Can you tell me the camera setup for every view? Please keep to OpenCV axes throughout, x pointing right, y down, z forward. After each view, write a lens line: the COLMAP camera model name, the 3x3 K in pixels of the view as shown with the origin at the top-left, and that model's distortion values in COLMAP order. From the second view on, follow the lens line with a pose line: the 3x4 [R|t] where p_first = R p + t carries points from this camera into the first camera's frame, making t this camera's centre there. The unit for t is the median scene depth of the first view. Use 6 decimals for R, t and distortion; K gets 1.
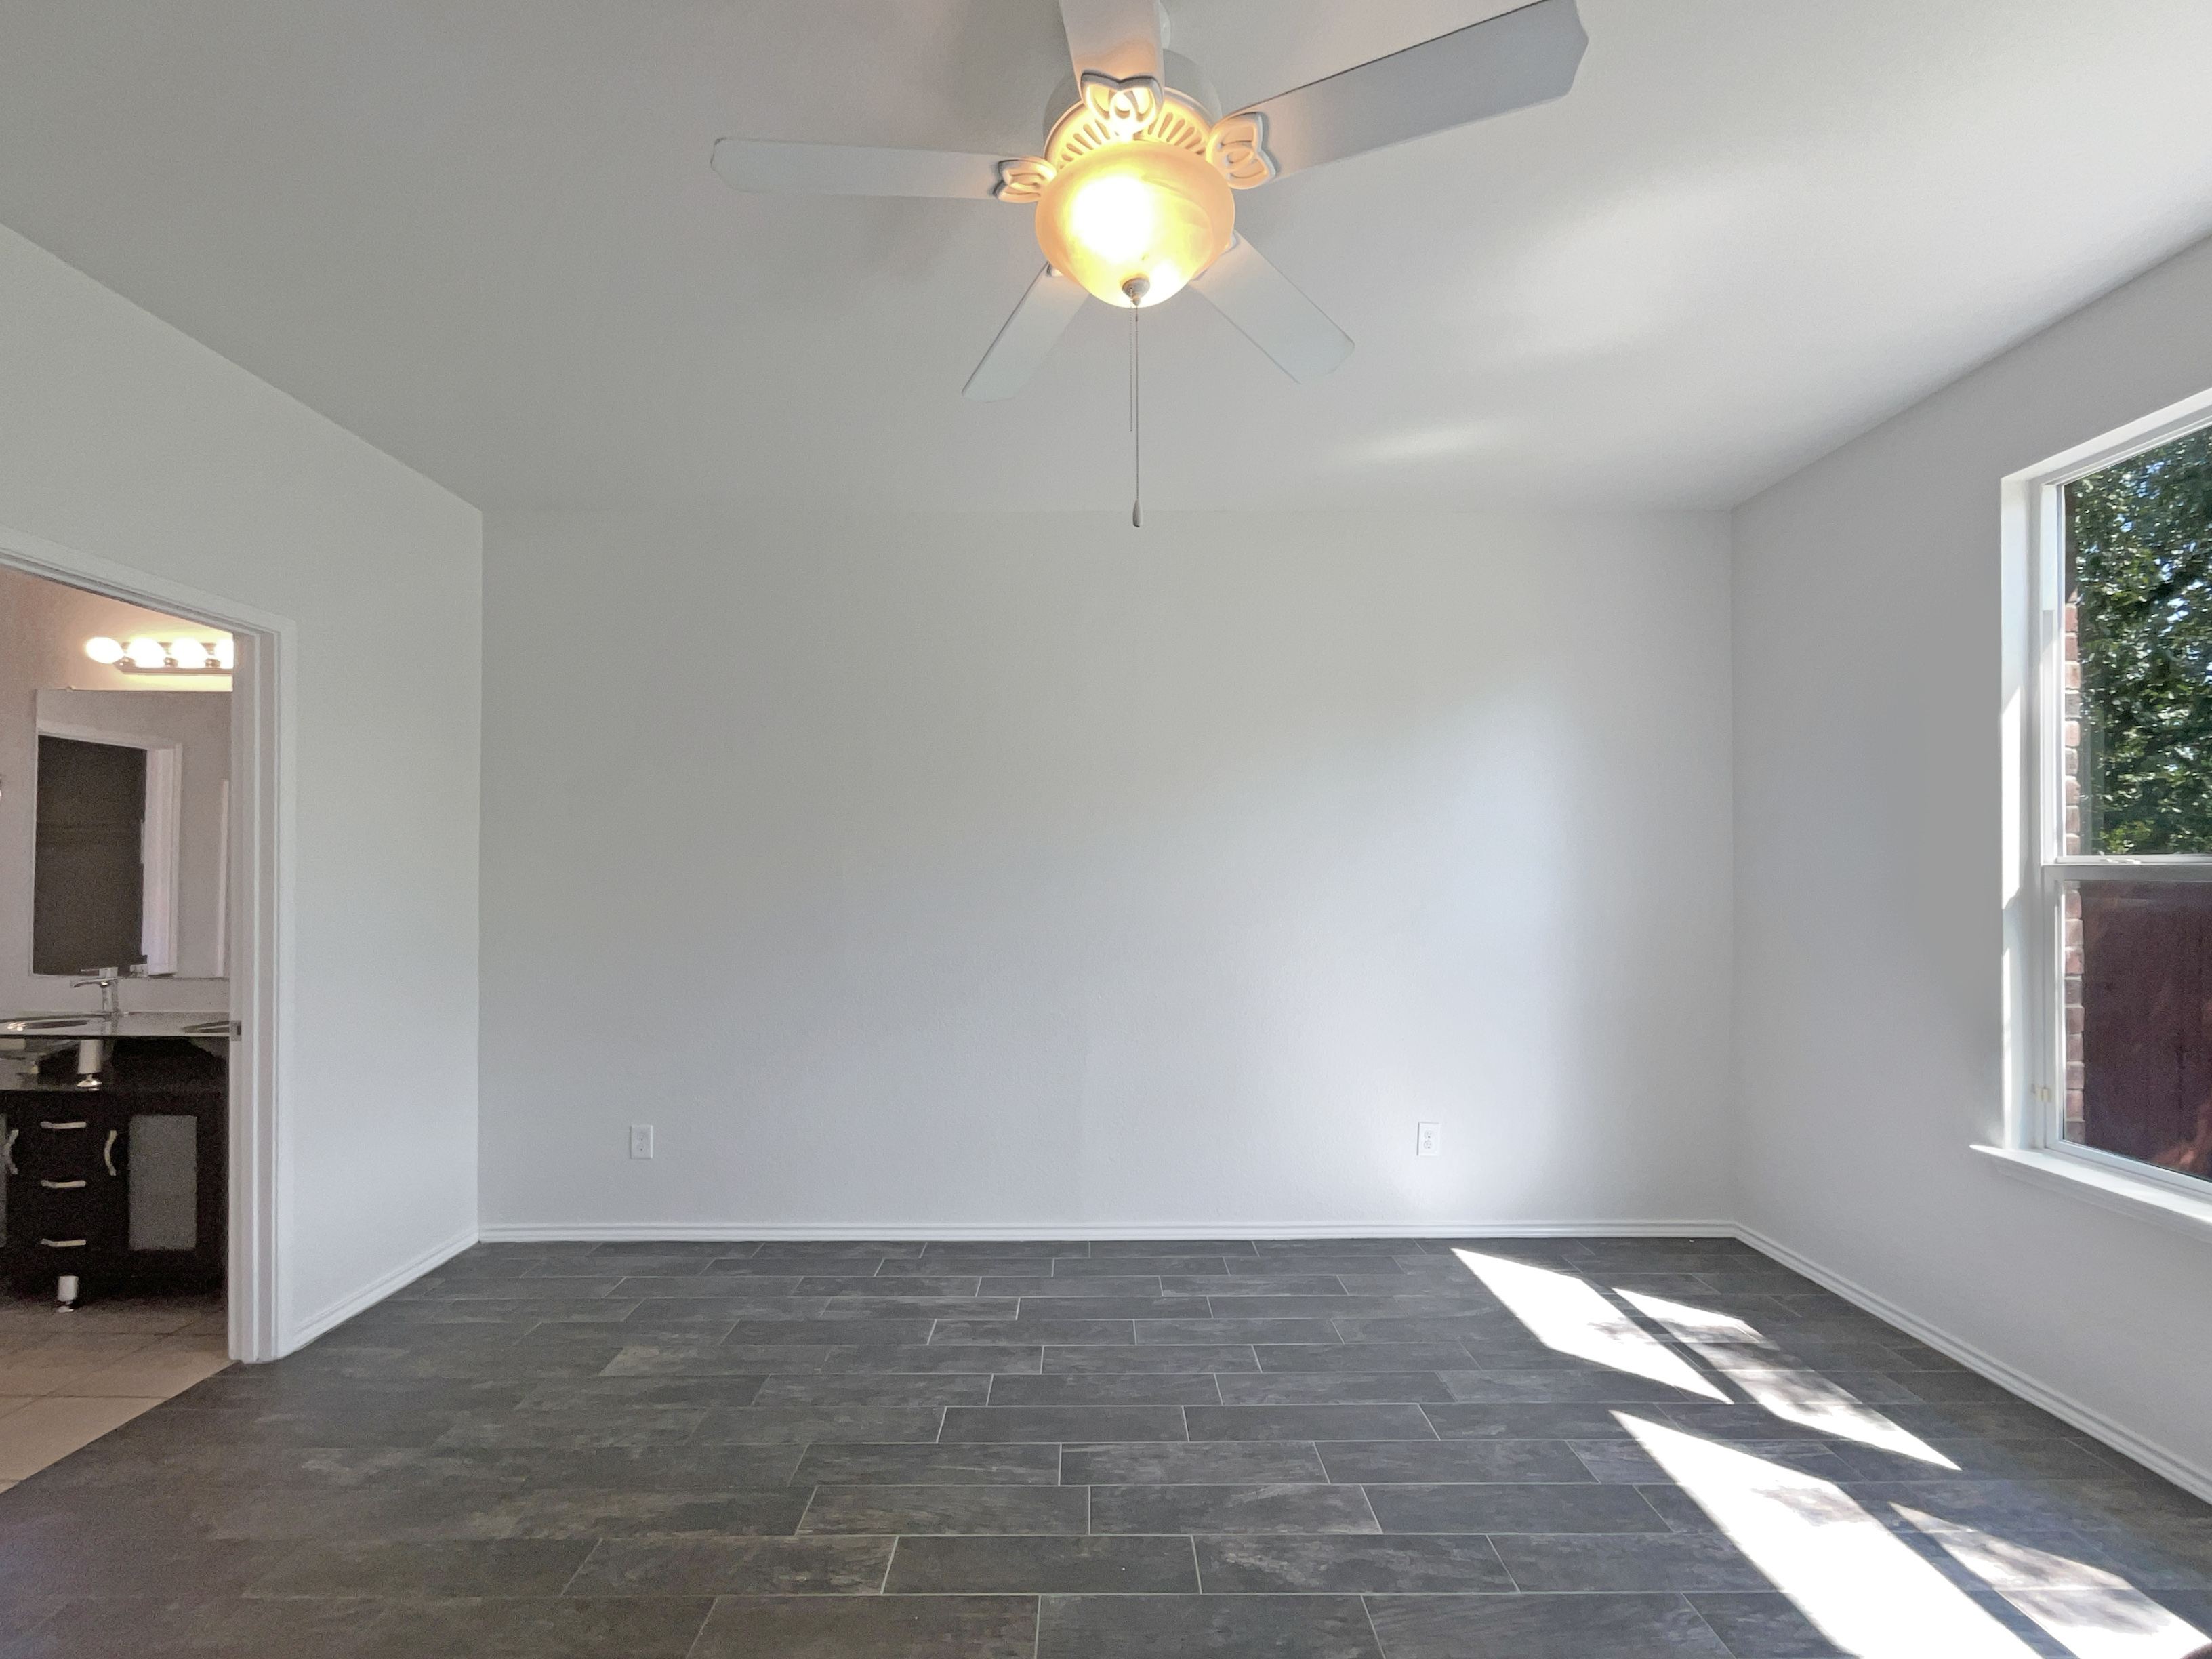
lens RADIAL K [[917.4, 0, 1102.1], [0, 917.4, 880.8], [0, 0, 1]] dist [-0.000556, -0.000293]
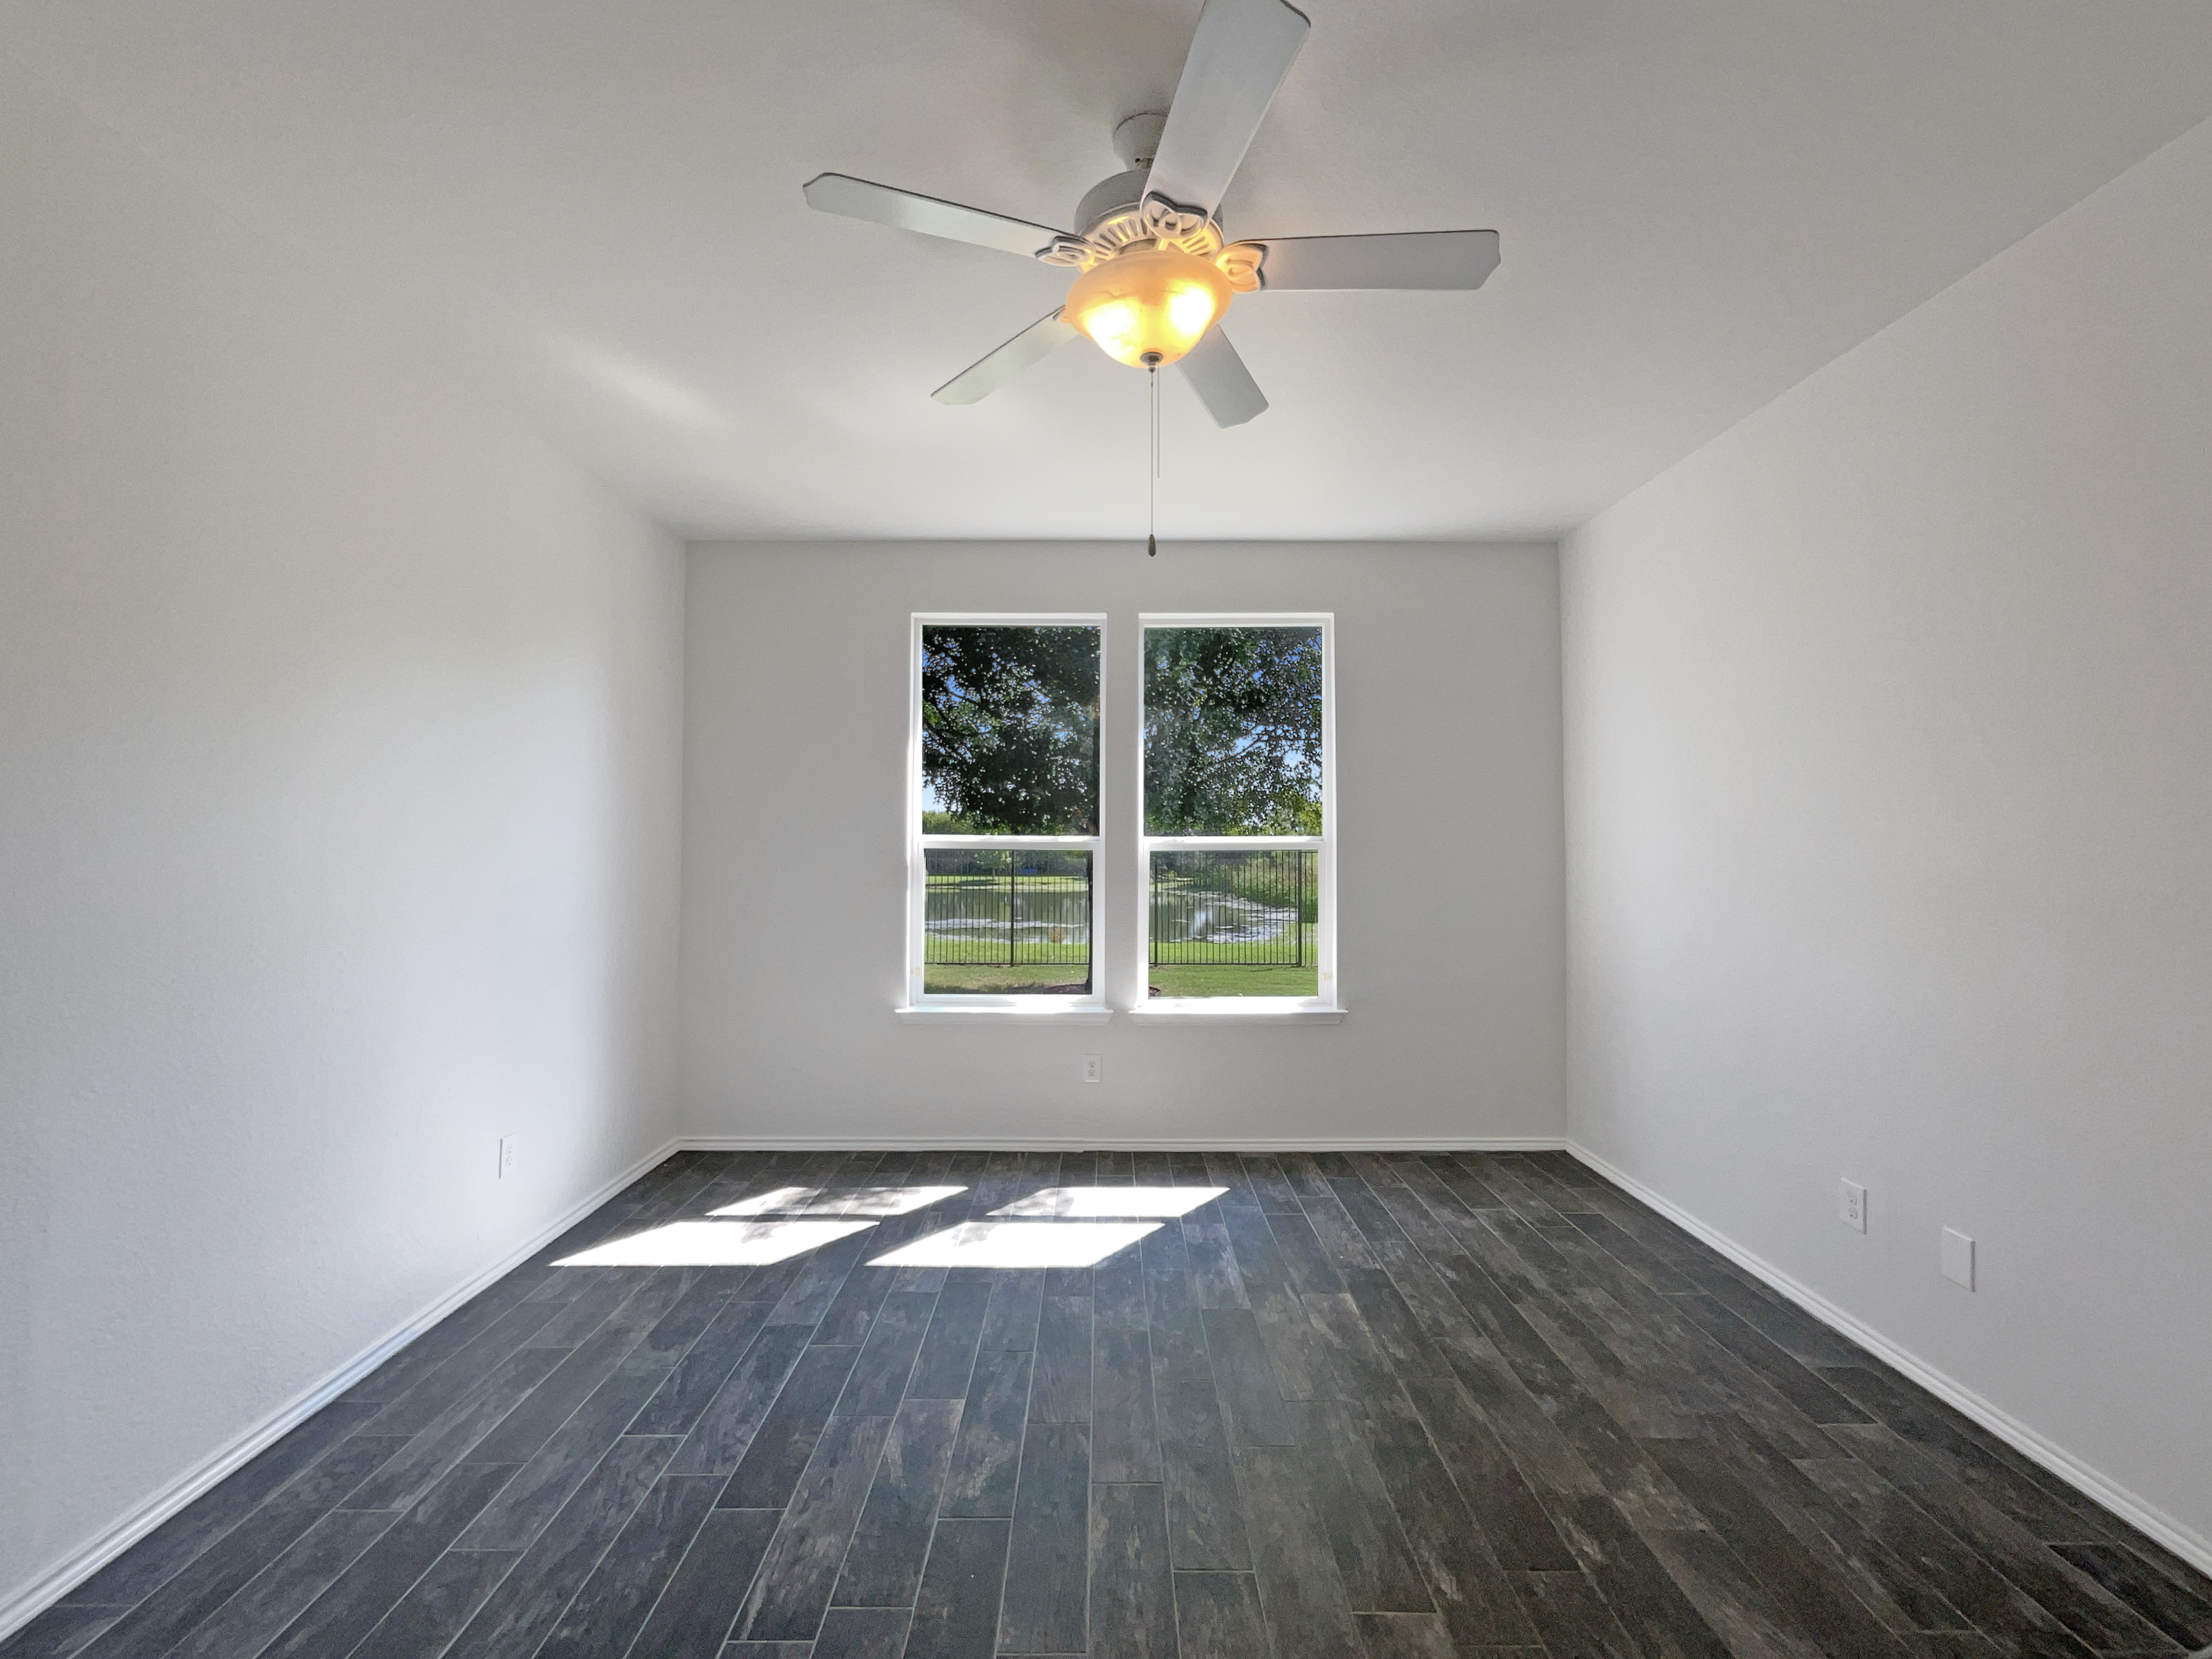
lens RADIAL K [[893.3, 0, 1105.2], [0, 893.3, 825.7], [0, 0, 1]] dist [-0.002220, -0.000516]
pose [[0.007981, 0.025566, 0.999641, -0.657670], [0.002209, 0.999670, -0.025584, -0.000086], [-0.999966, 0.002412, 0.007921, 0.613220]]
